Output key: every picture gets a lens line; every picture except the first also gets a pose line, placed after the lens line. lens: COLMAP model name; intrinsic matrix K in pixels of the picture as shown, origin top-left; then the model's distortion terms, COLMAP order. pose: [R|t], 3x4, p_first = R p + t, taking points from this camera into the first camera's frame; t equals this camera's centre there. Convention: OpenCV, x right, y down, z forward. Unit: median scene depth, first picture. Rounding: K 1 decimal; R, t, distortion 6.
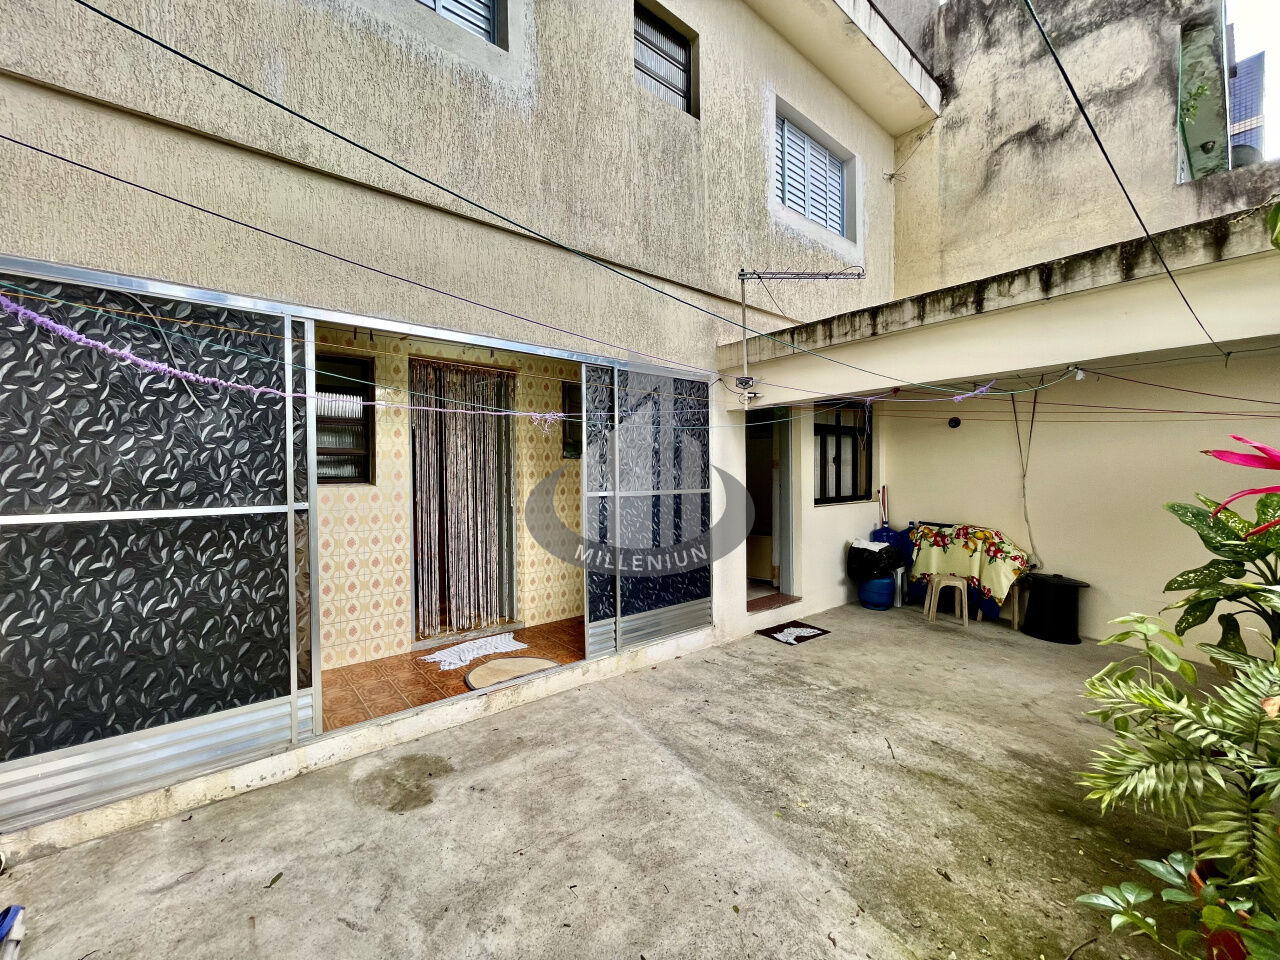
lens RADIAL K [[517.3, 0, 640.8], [0, 517.3, 484.5], [0, 0, 1]] dist [0.003248, 0.002446]
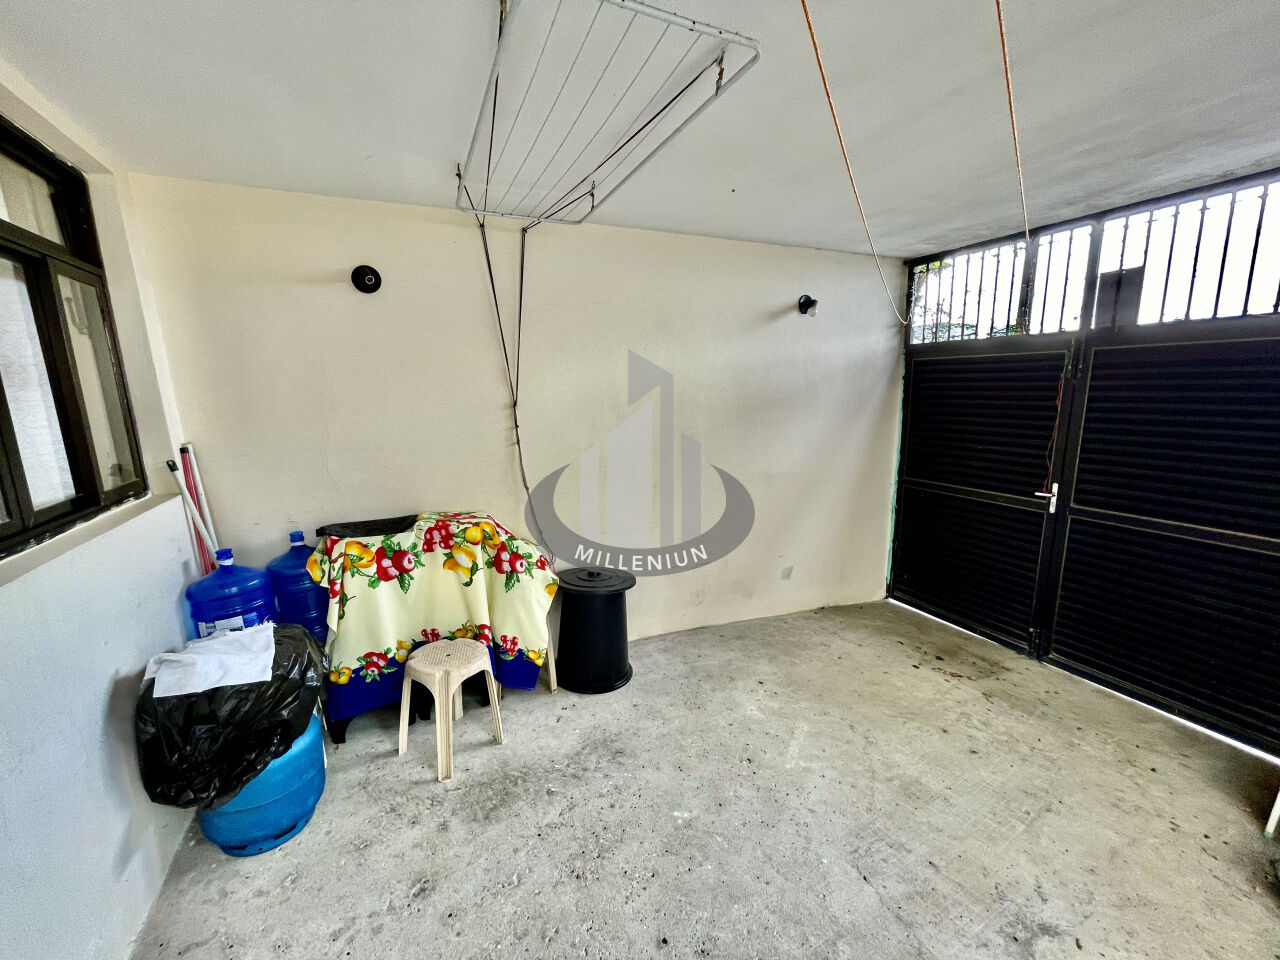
lens RADIAL K [[517.3, 0, 645.3], [0, 517.3, 480.9], [0, 0, 1]] dist [0.003248, 0.002446]
pose [[0.256456, -0.185201, 0.948647, 0.335301], [0.051681, 0.982695, 0.177877, -0.033284], [-0.965173, 0.003409, 0.261589, 0.948068]]
